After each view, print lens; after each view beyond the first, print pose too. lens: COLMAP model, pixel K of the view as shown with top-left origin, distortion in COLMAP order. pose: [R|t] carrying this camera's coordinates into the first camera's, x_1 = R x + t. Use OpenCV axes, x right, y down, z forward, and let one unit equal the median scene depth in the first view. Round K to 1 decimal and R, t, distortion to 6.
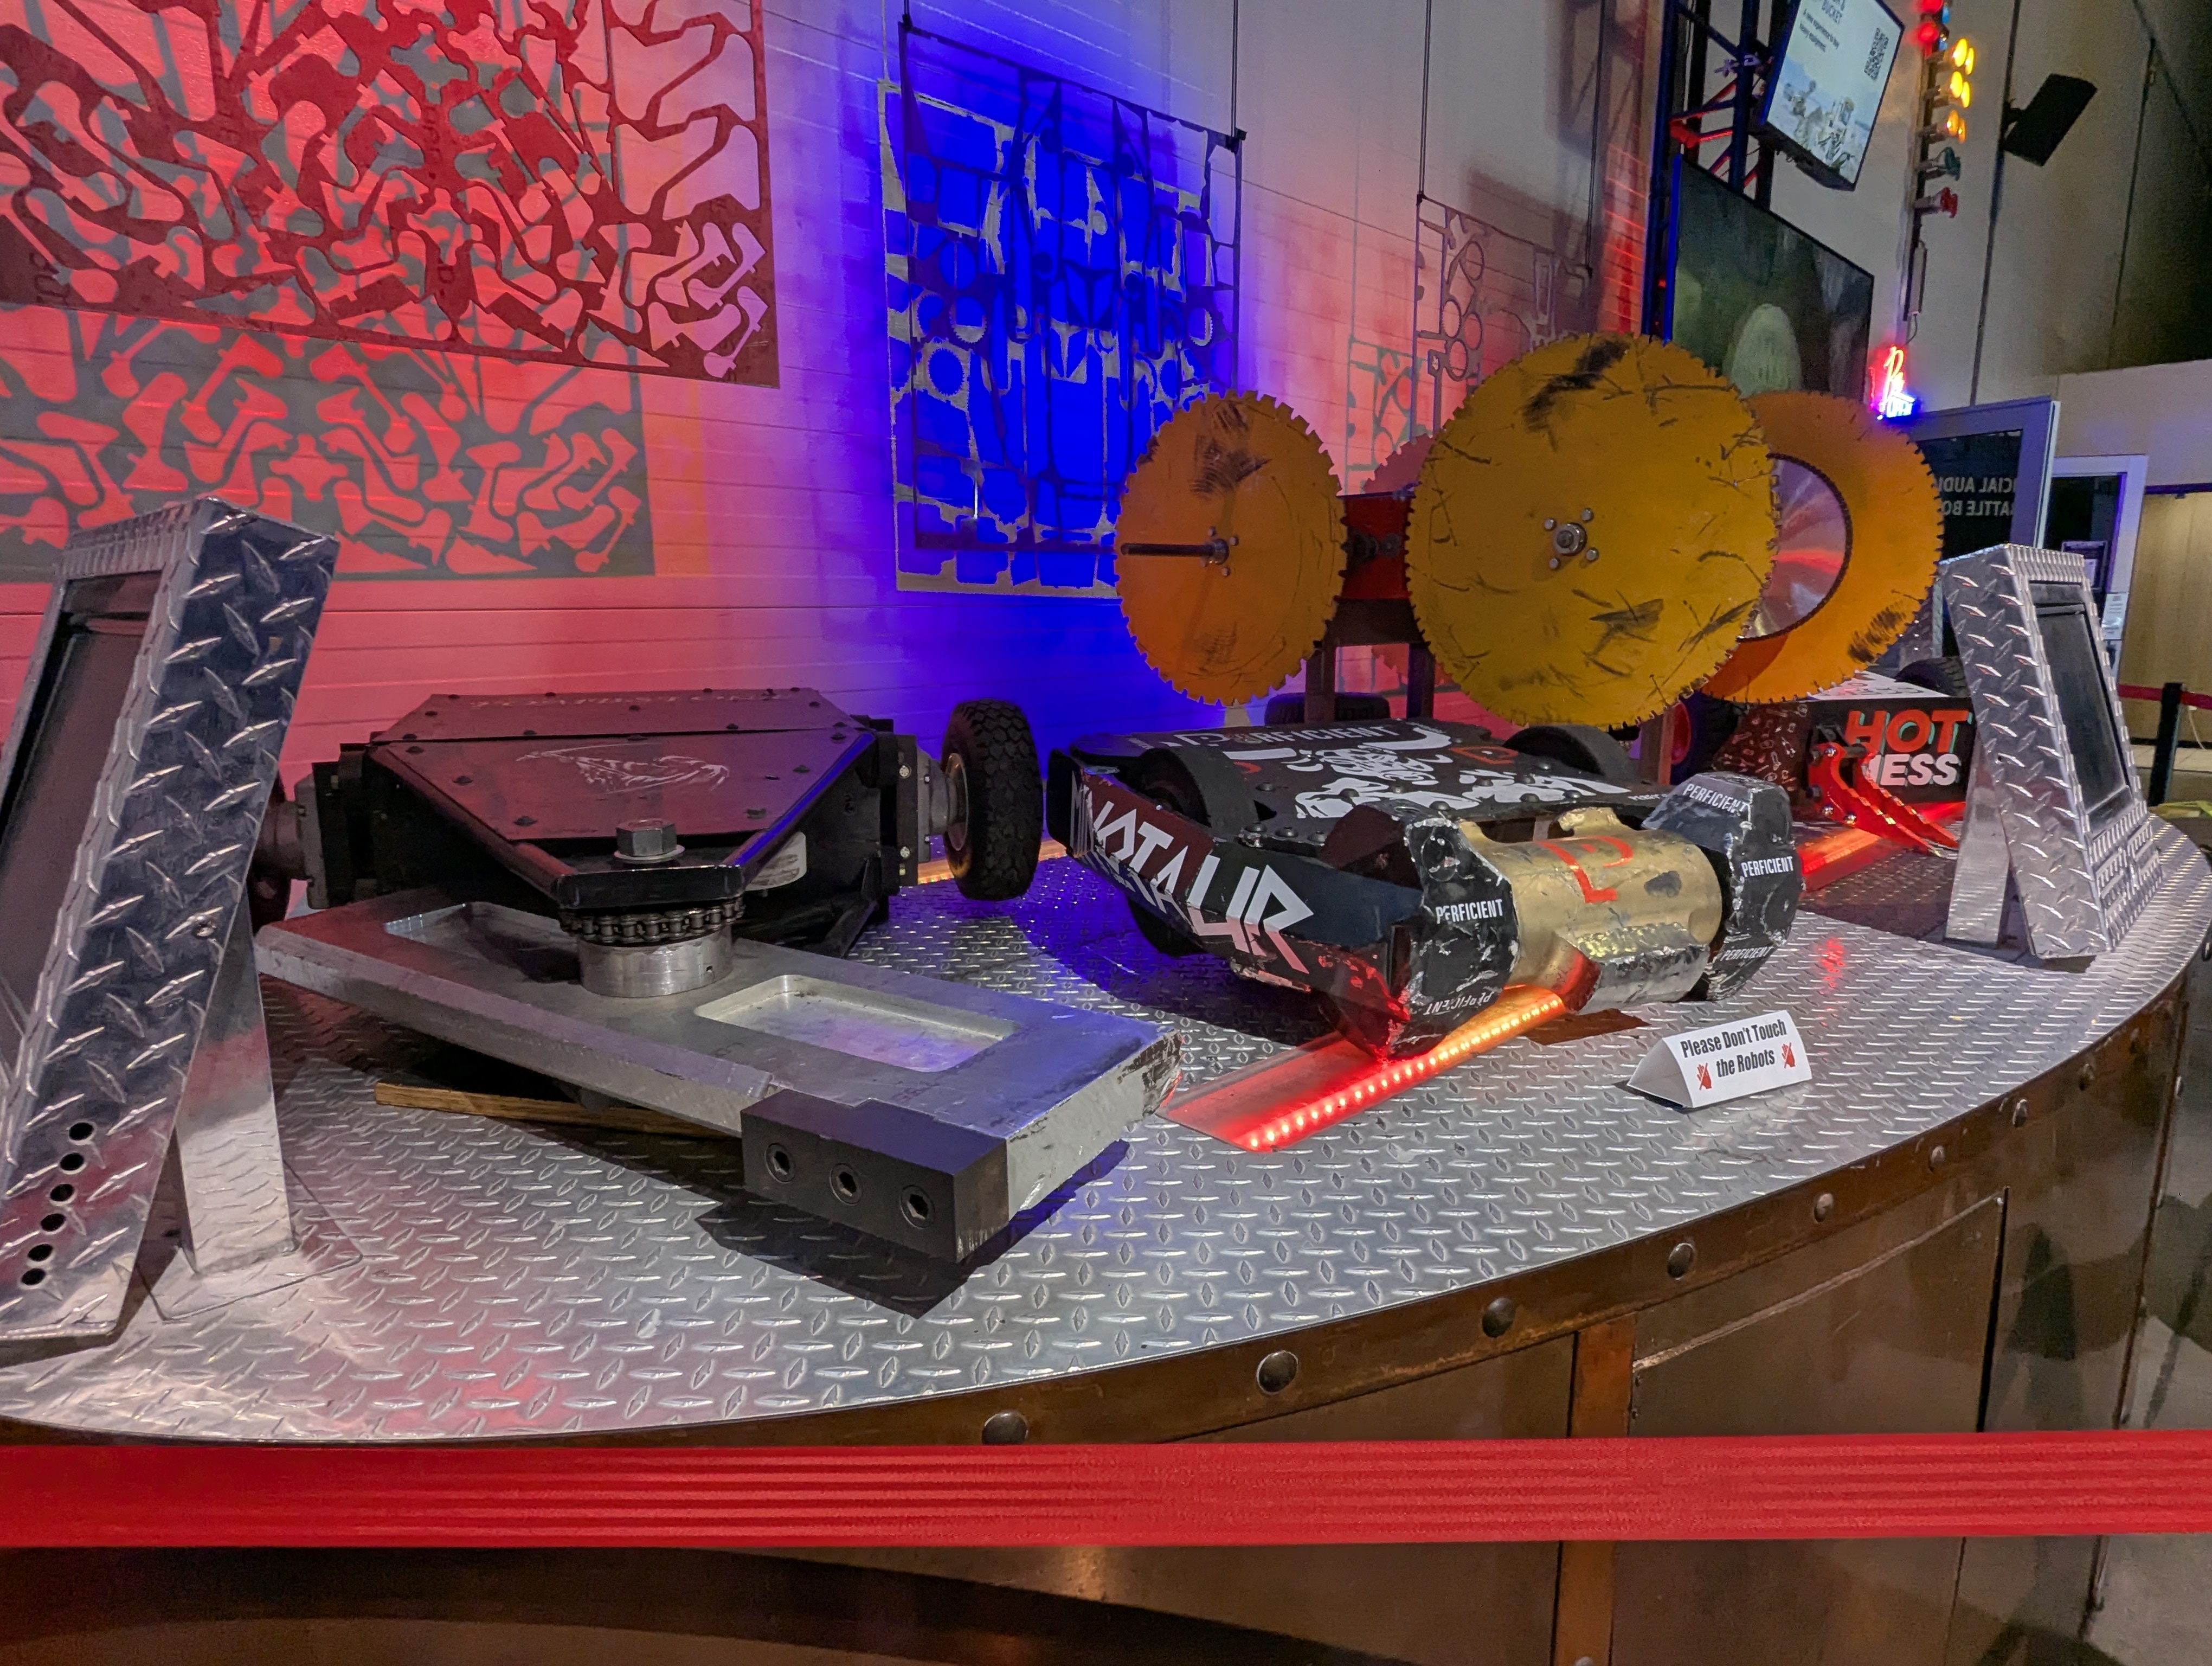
lens RADIAL K [[1244.7, 0, 1032.2], [0, 1244.7, 834.3], [0, 0, 1]] dist [-0.010320, 0.017151]
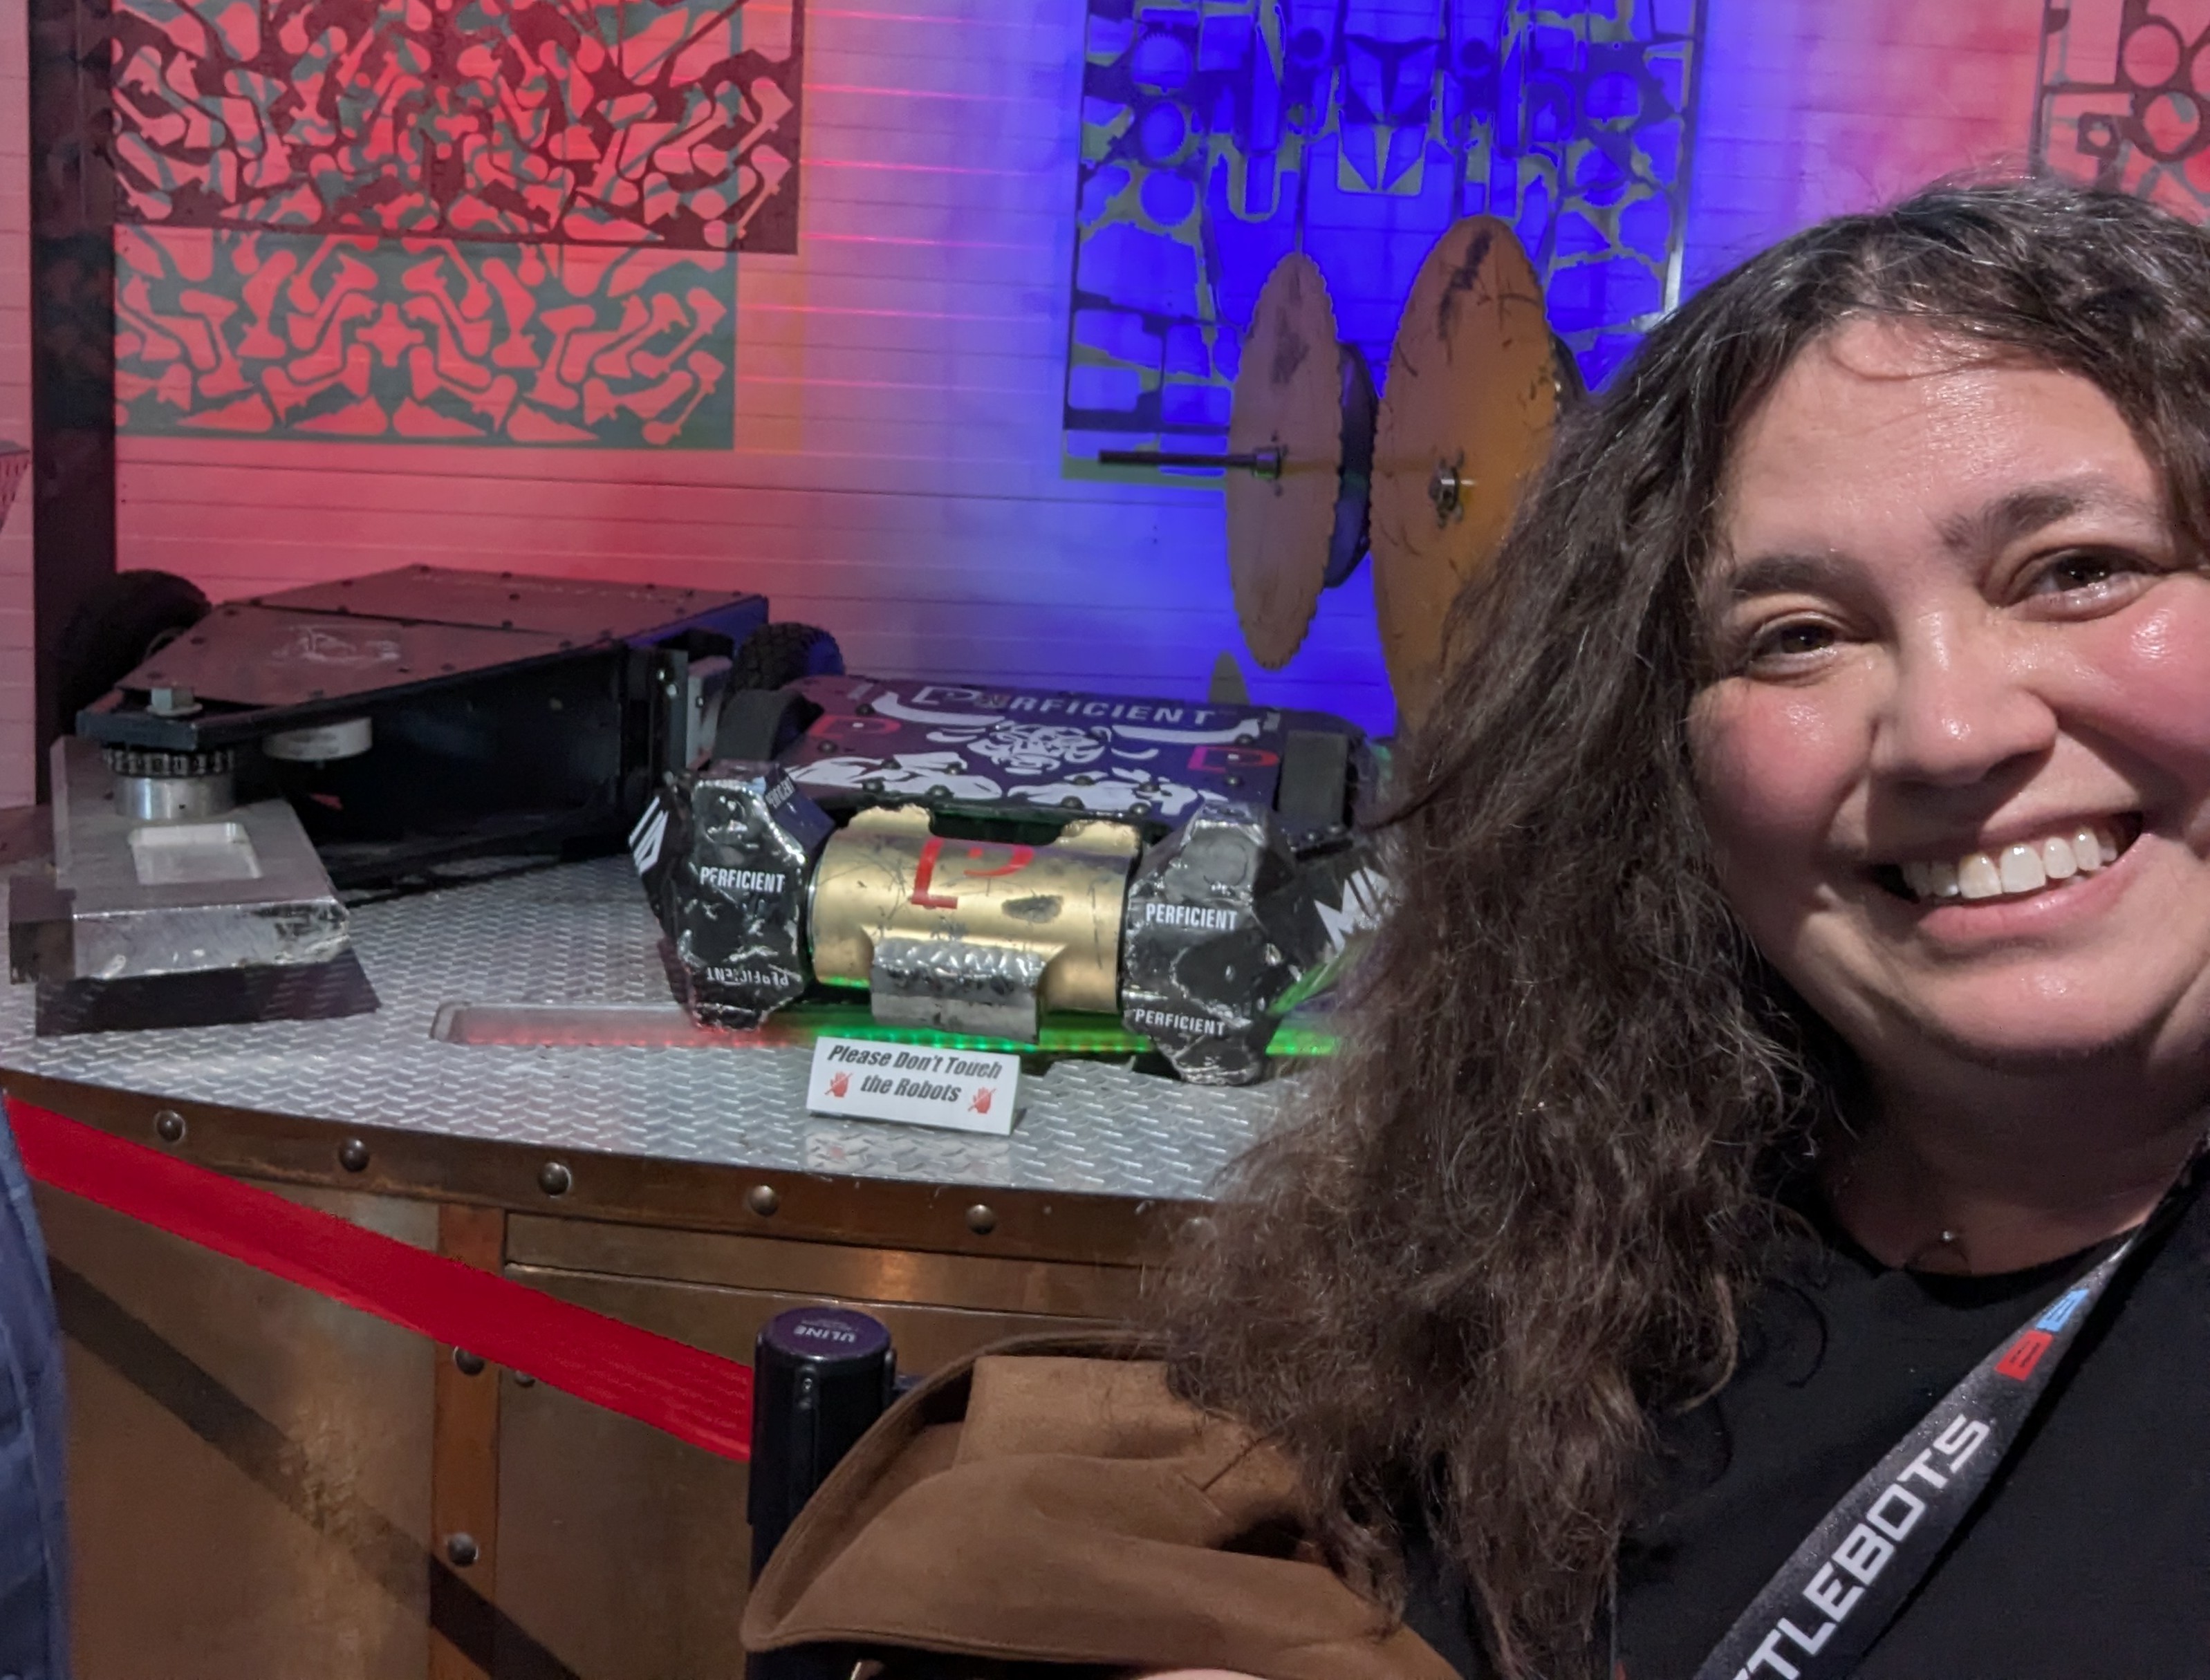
lens RADIAL K [[2181.9, 0, 858.6], [0, 2181.9, 697.7], [0, 0, 1]] dist [0.061544, -0.019329]
pose [[0.795758, 0.124400, -0.592700, 0.857130], [-0.159145, 0.987234, -0.006460, -0.049911], [0.584330, 0.099466, 0.805397, -0.206868]]
